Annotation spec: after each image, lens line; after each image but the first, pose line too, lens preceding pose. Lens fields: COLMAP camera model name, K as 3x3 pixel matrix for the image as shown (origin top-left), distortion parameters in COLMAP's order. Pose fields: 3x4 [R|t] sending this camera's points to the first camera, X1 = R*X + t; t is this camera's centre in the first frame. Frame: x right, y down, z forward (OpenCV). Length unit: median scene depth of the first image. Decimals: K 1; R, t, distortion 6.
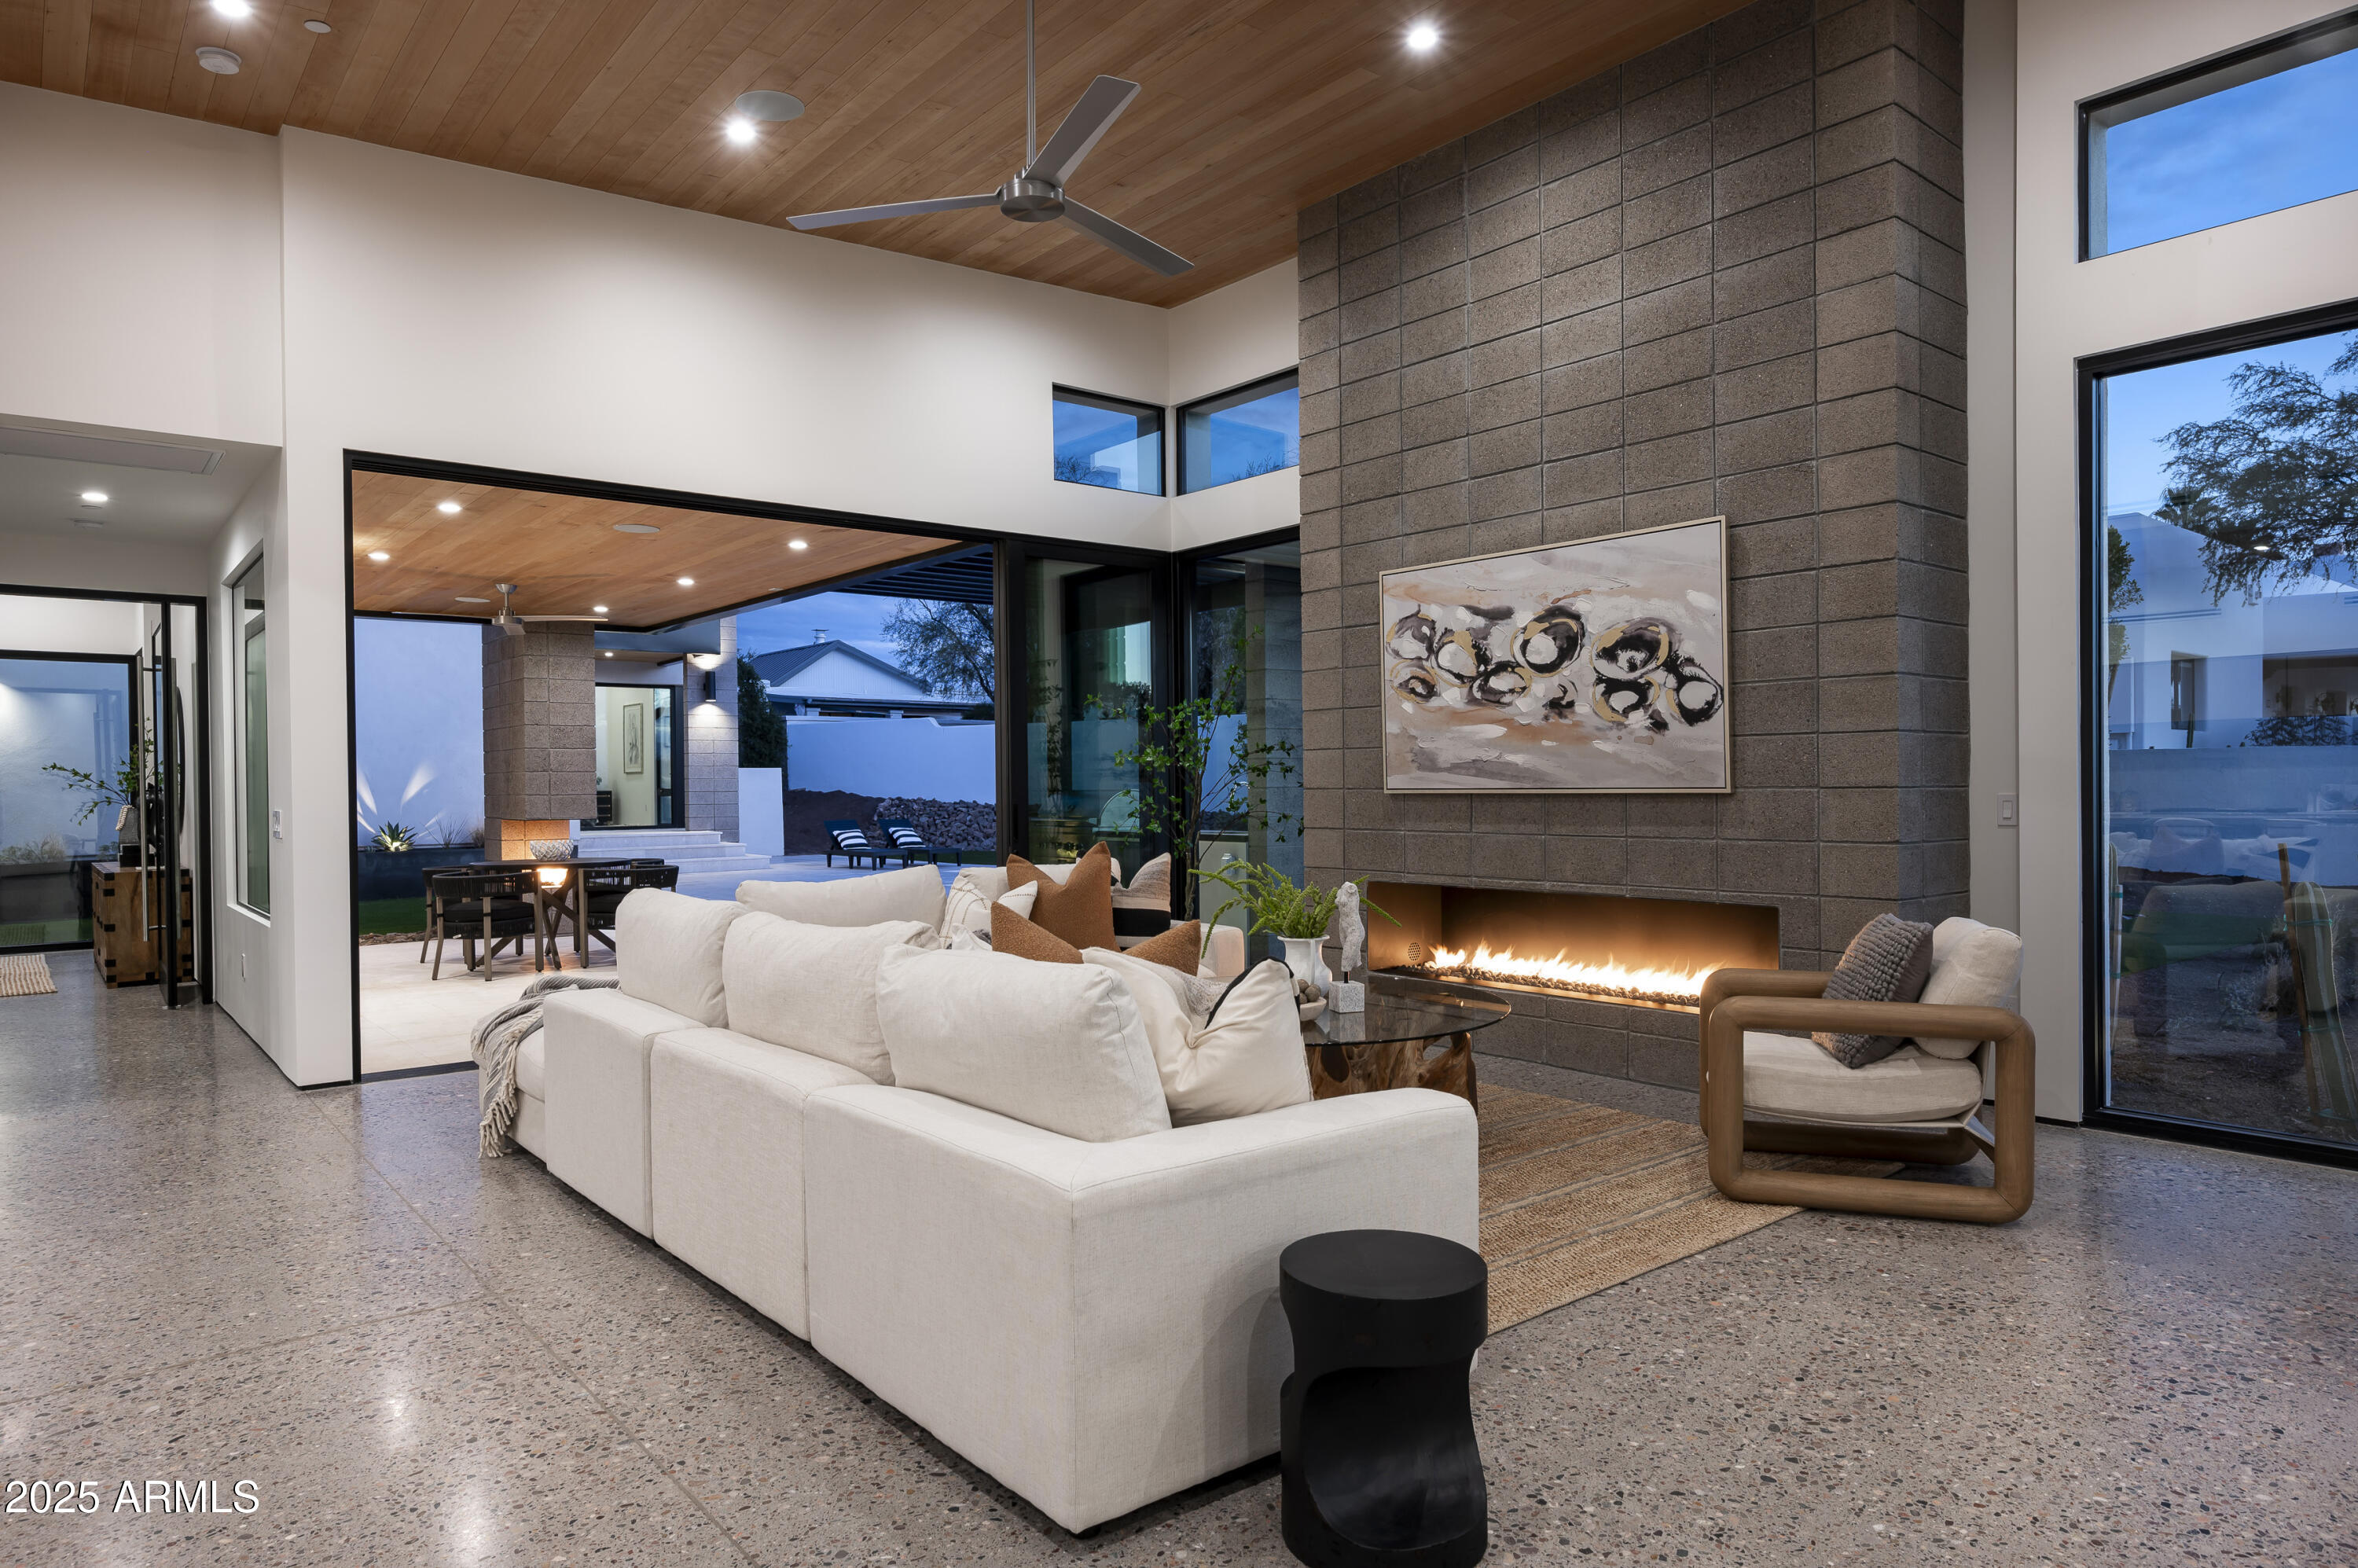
lens RADIAL K [[1471.6, 0, 1173.6], [0, 1471.6, 785.8], [0, 0, 1]] dist [0.000530, 0.000604]
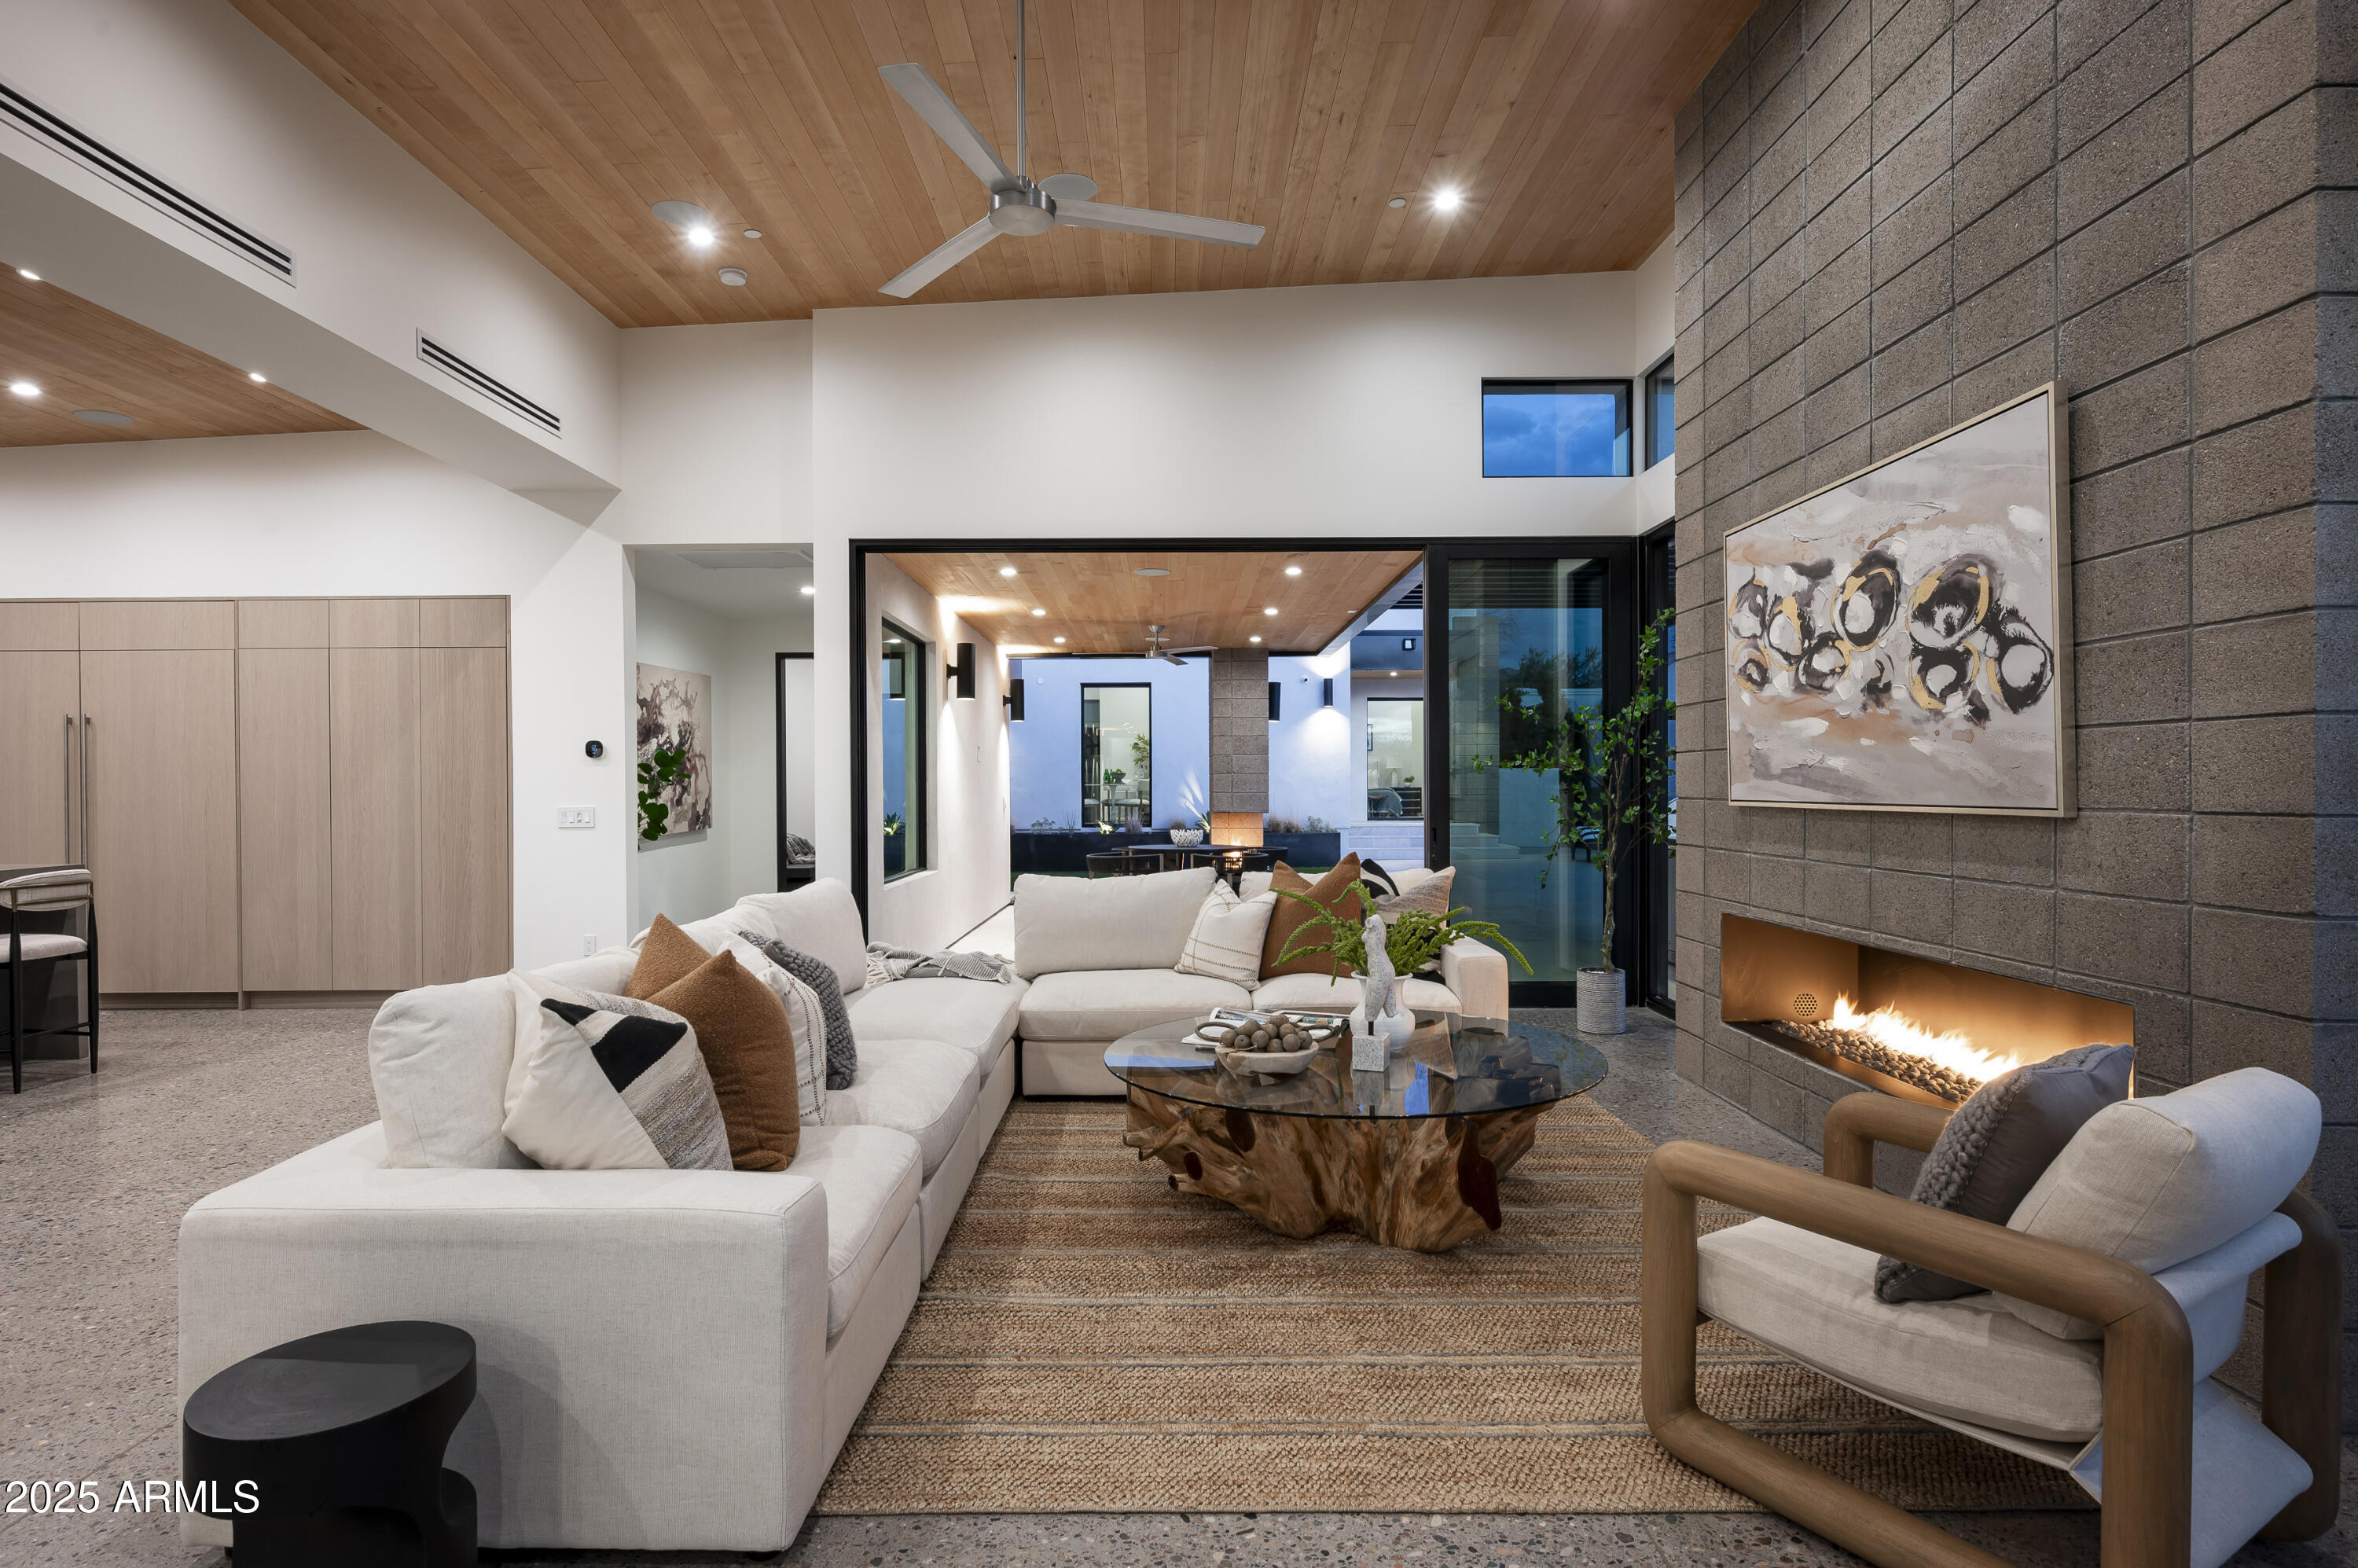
lens RADIAL K [[1248.8, 0, 1171.6], [0, 1248.8, 787.4], [0, 0, 1]] dist [0.000629, 0.000509]
pose [[0.760948, 0.007054, -0.648774, 0.415087], [-0.003306, 0.999970, 0.006995, -0.010110], [0.648804, -0.003178, 0.760949, 0.324143]]
